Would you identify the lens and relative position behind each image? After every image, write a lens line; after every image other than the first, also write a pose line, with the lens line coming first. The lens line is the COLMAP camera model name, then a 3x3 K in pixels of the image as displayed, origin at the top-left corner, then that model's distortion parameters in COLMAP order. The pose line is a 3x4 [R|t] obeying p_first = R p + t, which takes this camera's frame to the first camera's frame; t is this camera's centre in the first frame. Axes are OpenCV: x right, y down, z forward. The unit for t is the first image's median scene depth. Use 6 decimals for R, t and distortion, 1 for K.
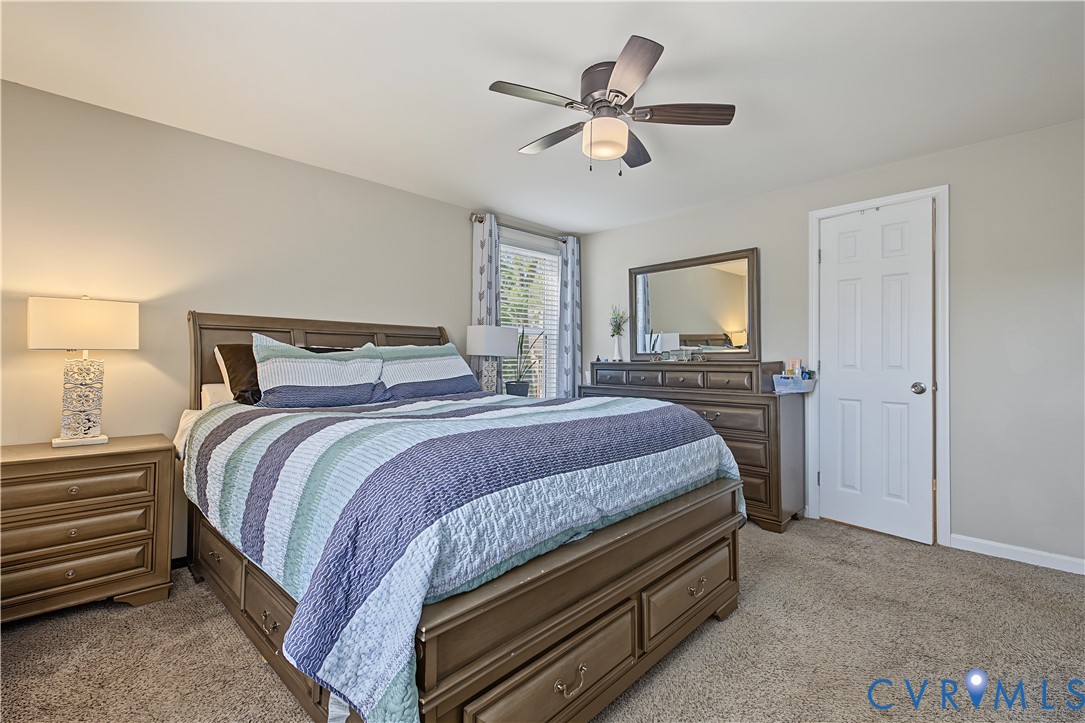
lens RADIAL K [[475.0, 0, 539.7], [0, 475.0, 354.9], [0, 0, 1]] dist [0.048218, -0.000046]
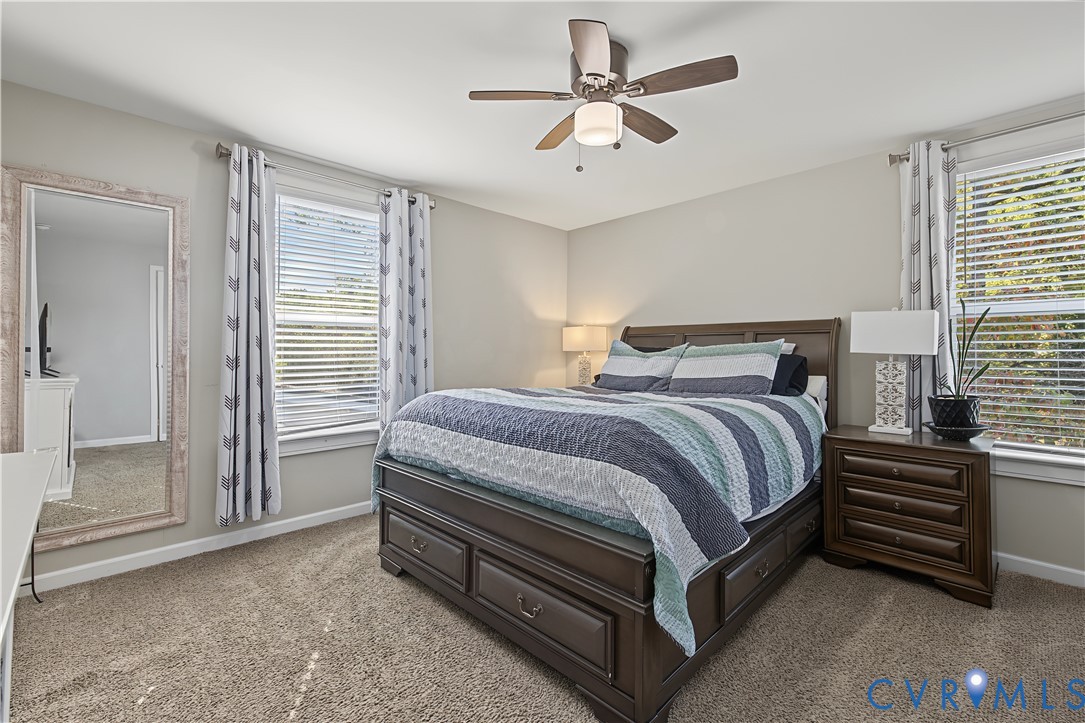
lens RADIAL K [[459.9, 0, 539.3], [0, 459.9, 356.9], [0, 0, 1]] dist [0.001369, -0.000254]
pose [[-0.018469, -0.008621, -0.999792, 0.878335], [0.006425, 0.999941, -0.008740, 0.014751], [0.999809, -0.006585, -0.018413, 0.758078]]
